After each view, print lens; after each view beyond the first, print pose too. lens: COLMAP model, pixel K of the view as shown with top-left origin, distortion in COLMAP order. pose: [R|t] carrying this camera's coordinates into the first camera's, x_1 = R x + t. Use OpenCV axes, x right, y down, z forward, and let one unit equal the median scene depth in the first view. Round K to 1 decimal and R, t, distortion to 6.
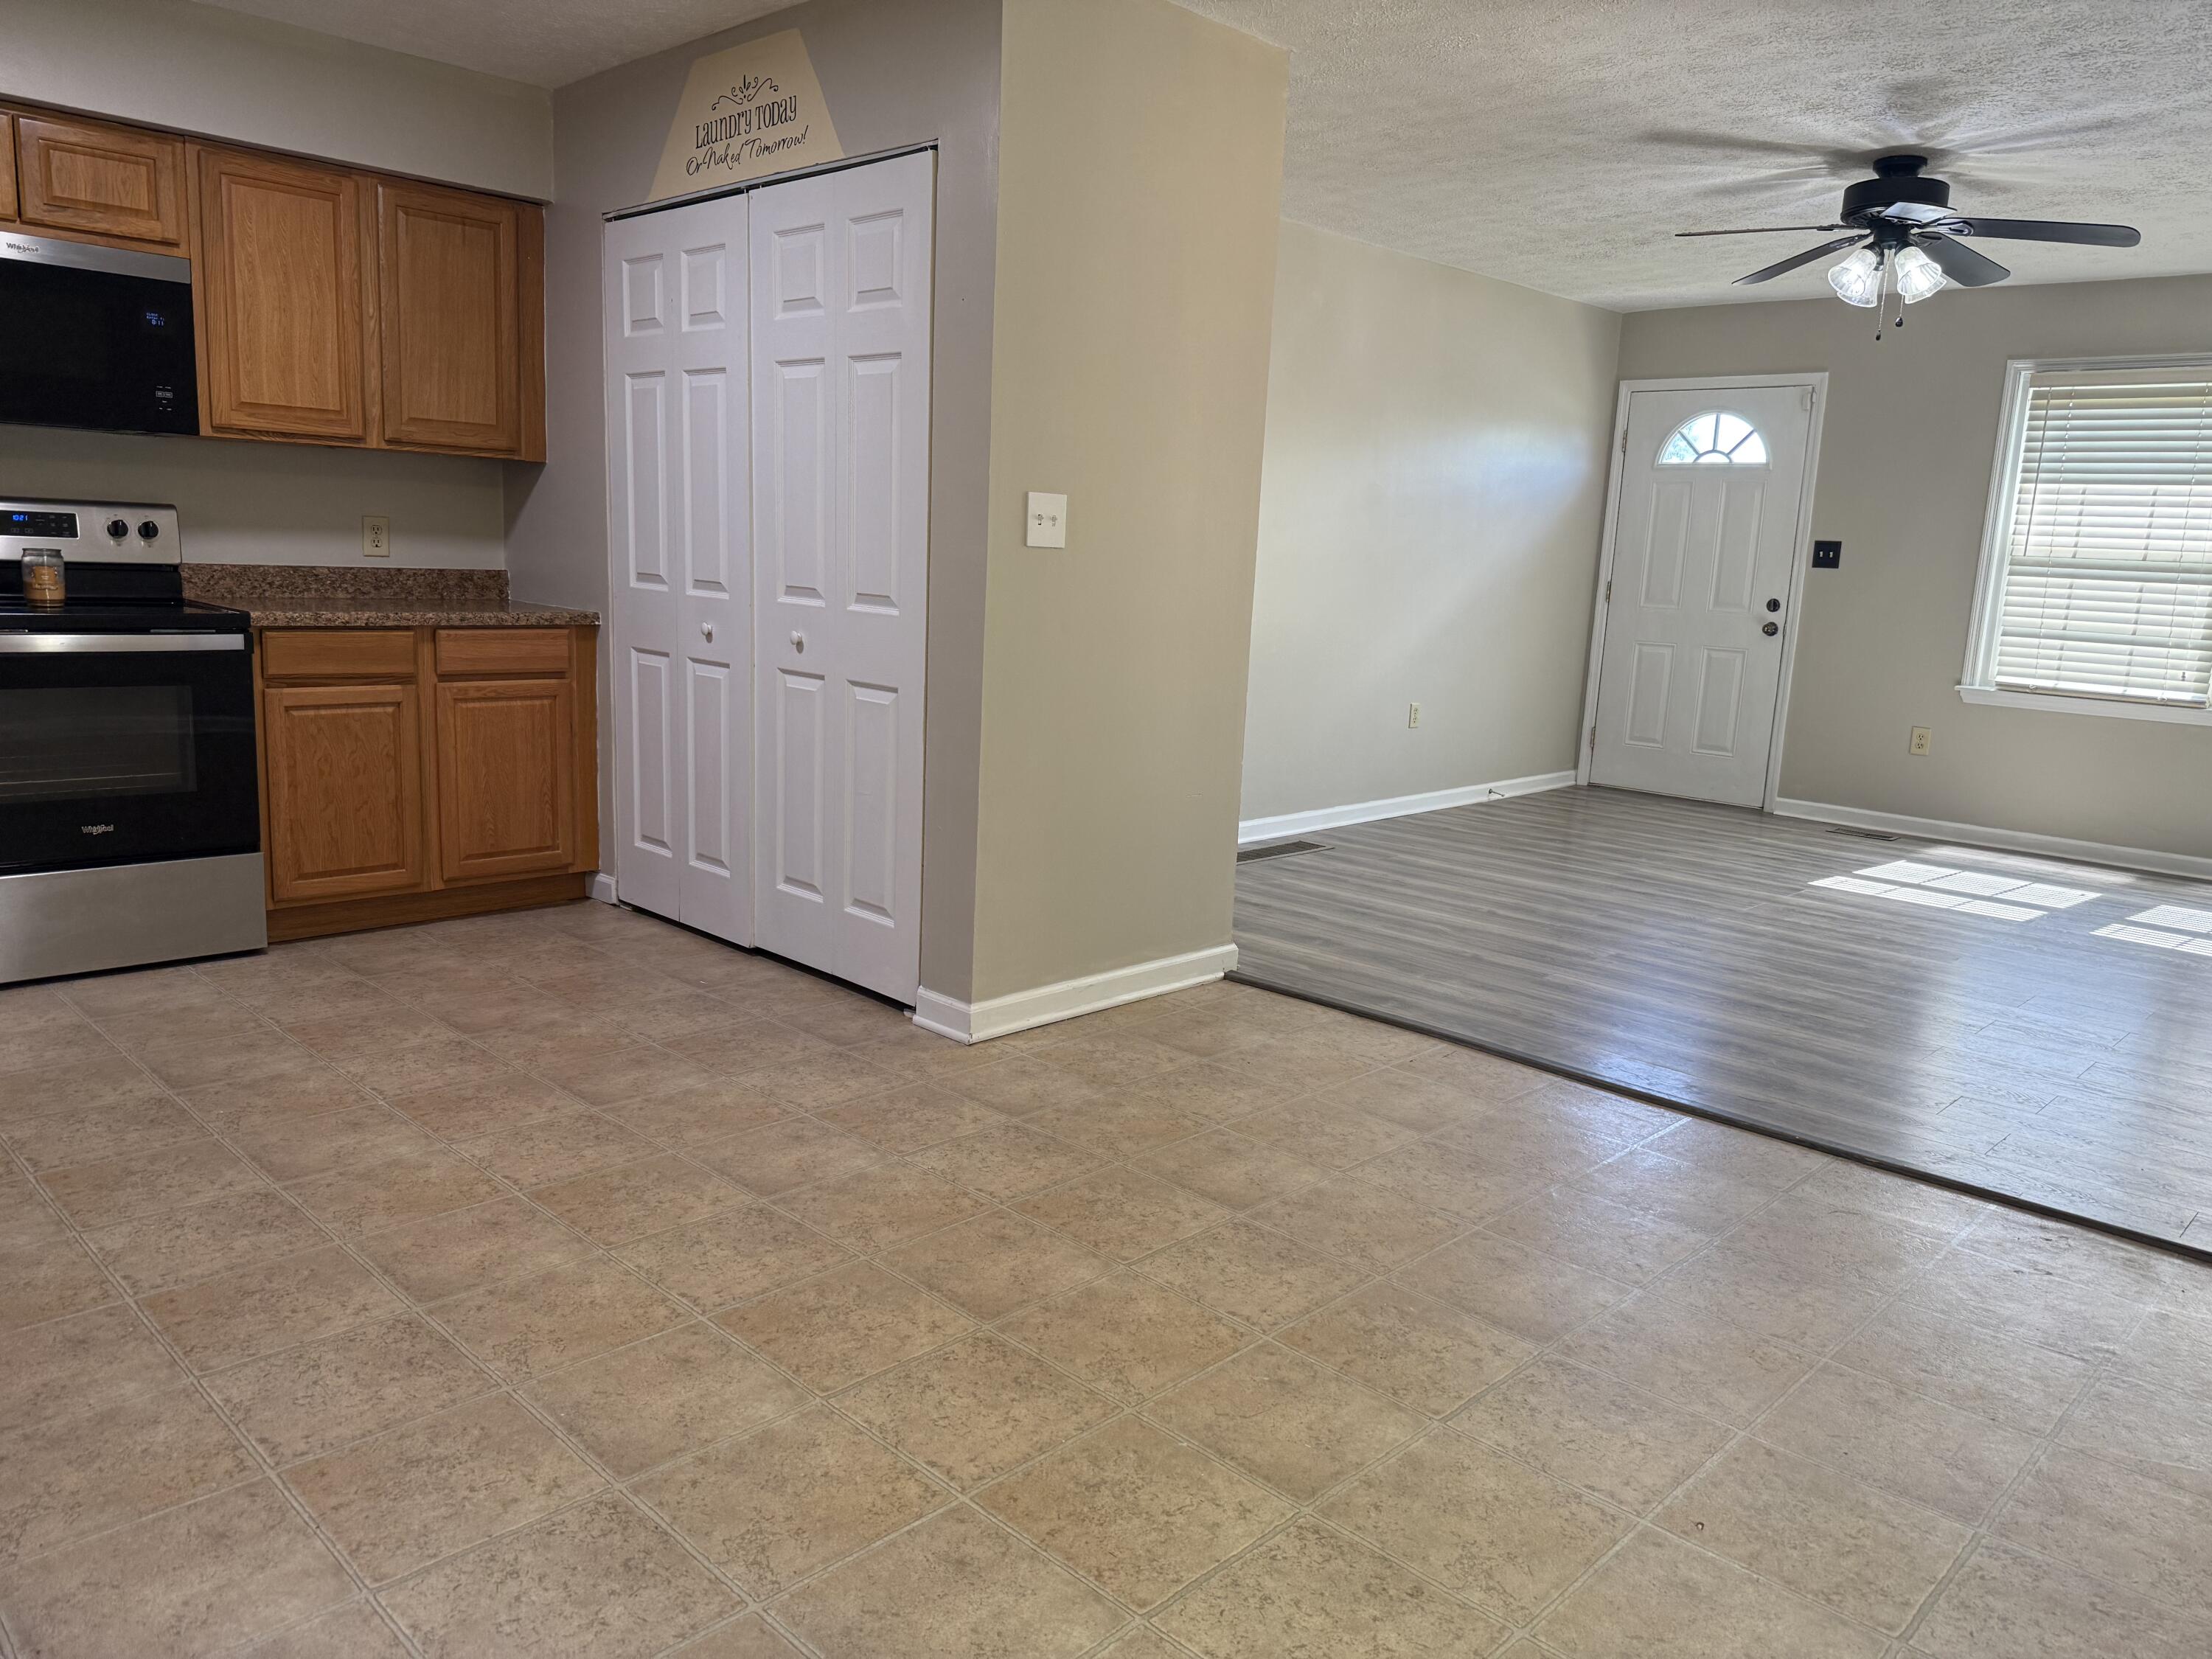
lens RADIAL K [[1577.3, 0, 1106.0], [0, 1577.3, 829.5], [0, 0, 1]] dist [-0.004723, -0.006399]
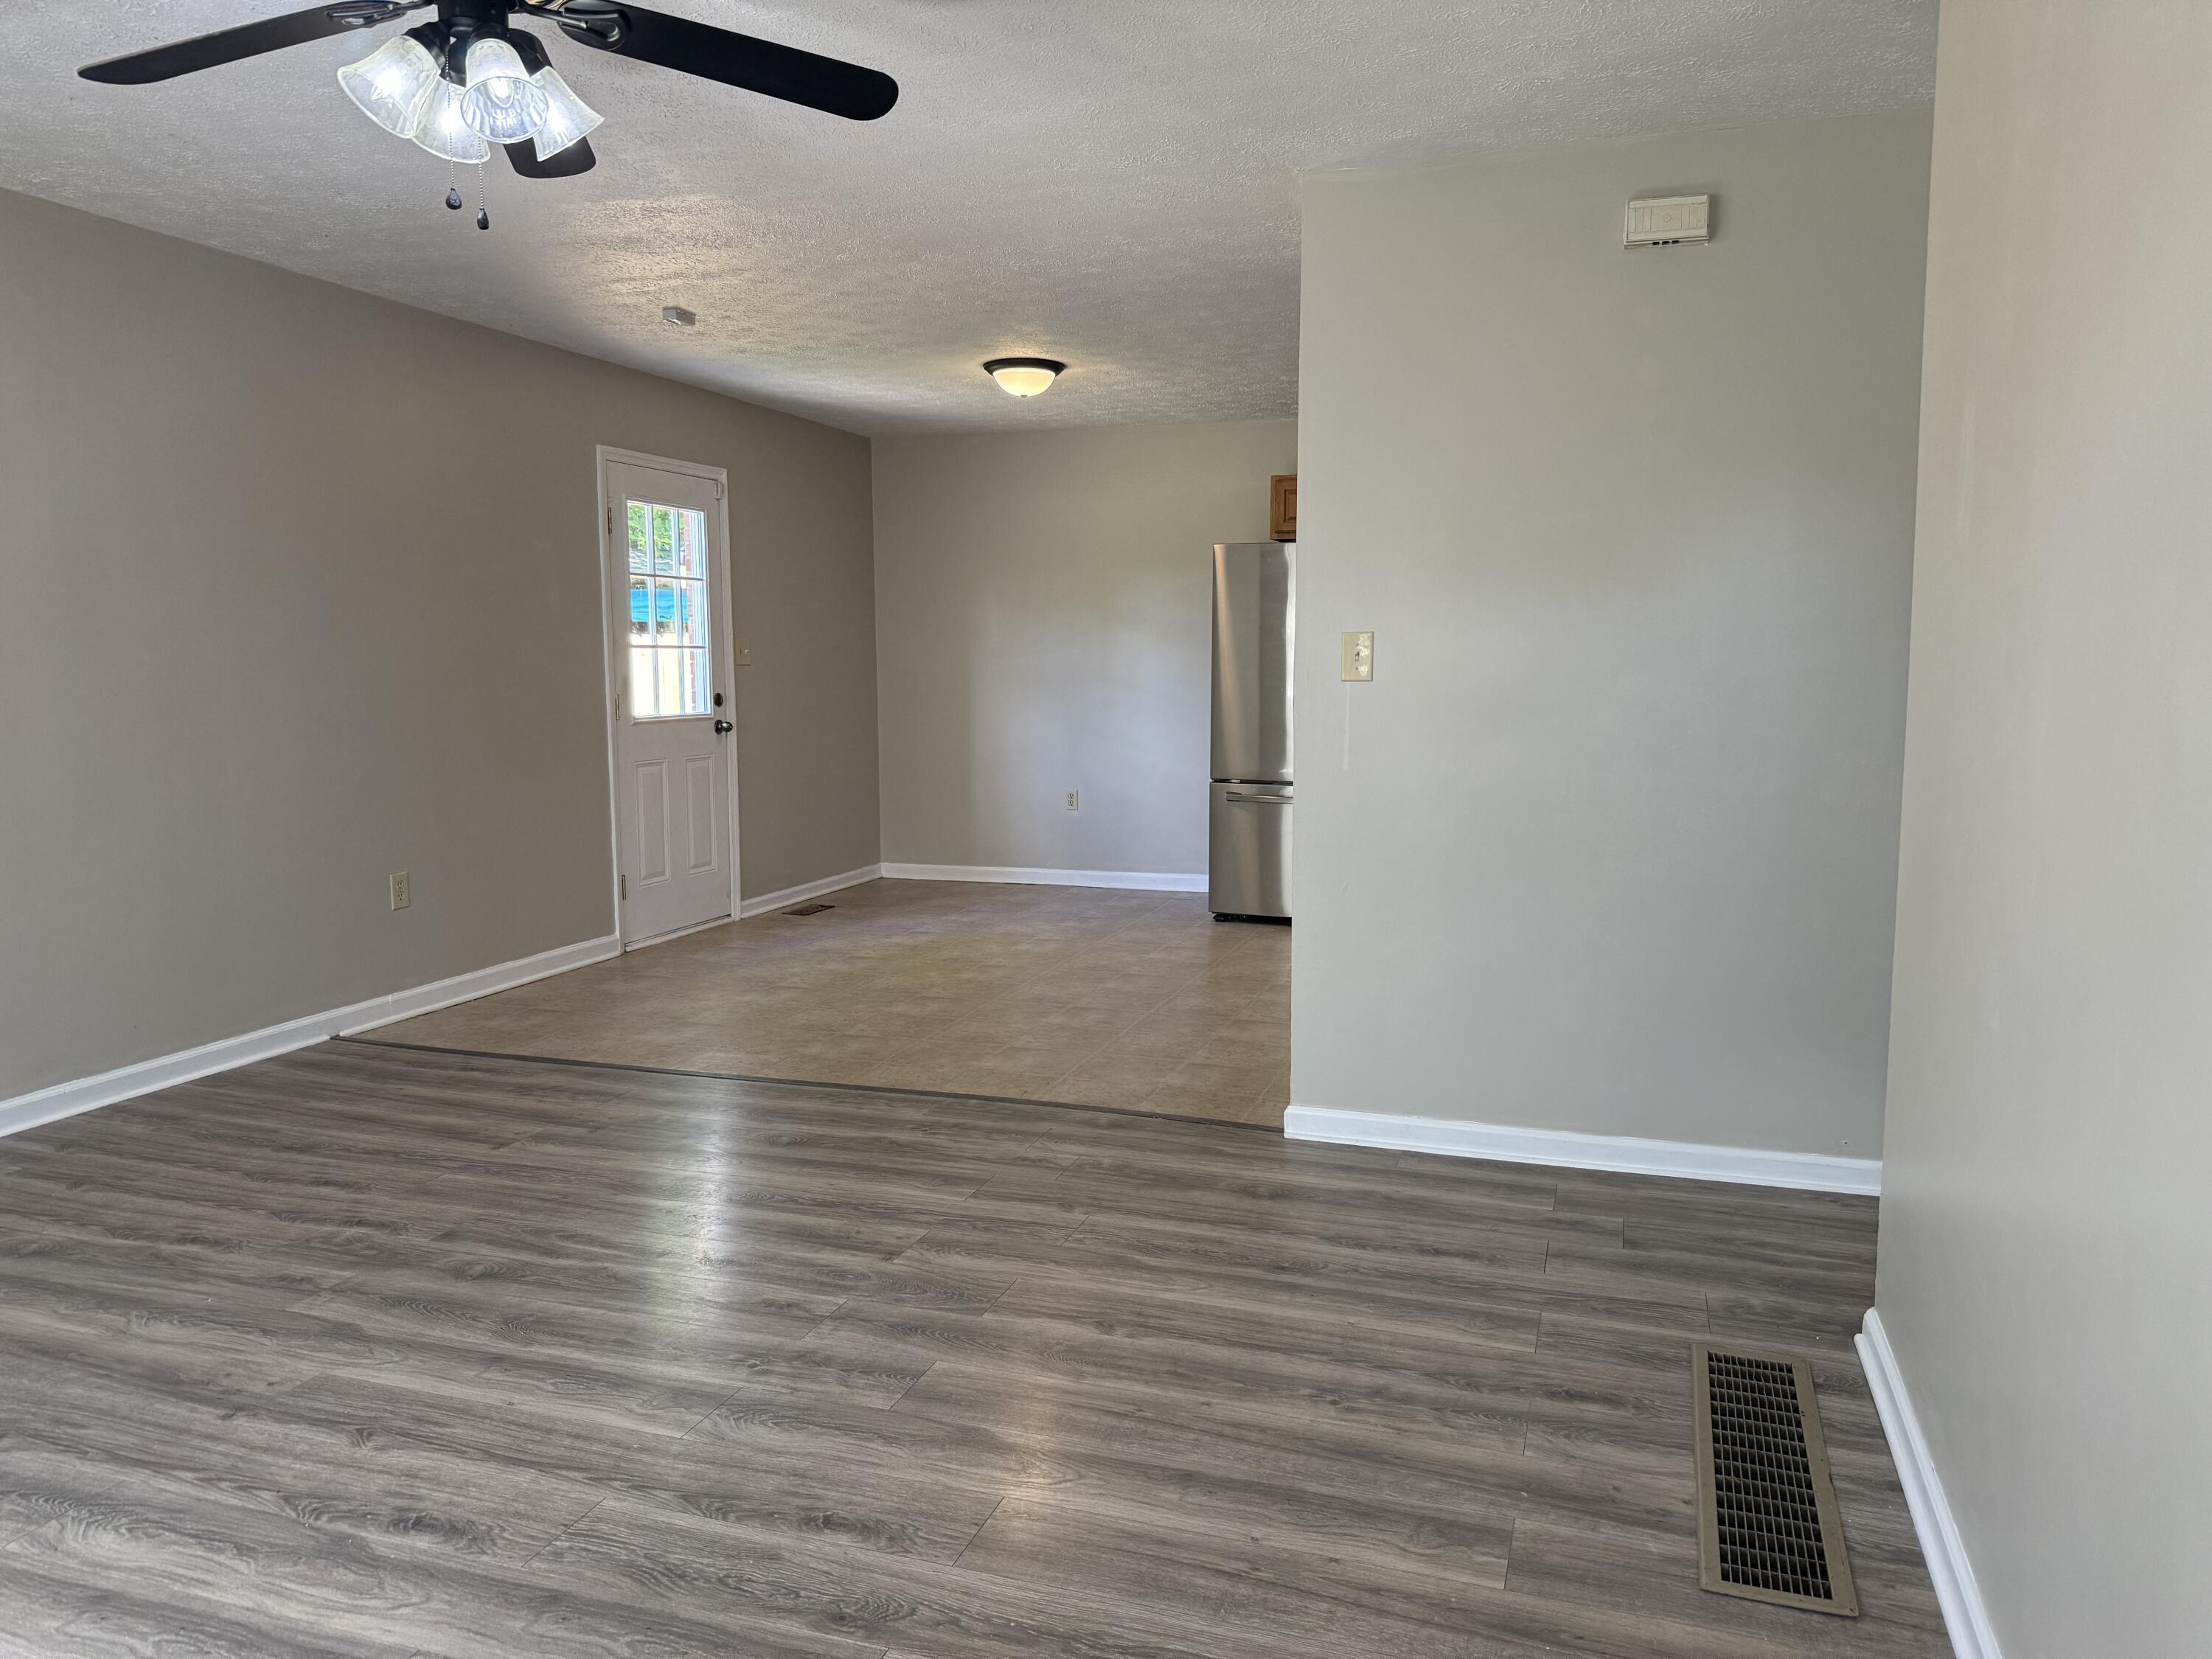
lens RADIAL K [[1563.7, 0, 1107.8], [0, 1563.7, 803.9], [0, 0, 1]] dist [0.044288, -0.073001]
pose [[-0.899793, -0.004639, -0.436292, 0.567250], [-0.120633, 0.963610, 0.238543, -0.299316], [0.419309, 0.267271, -0.867610, 1.671390]]
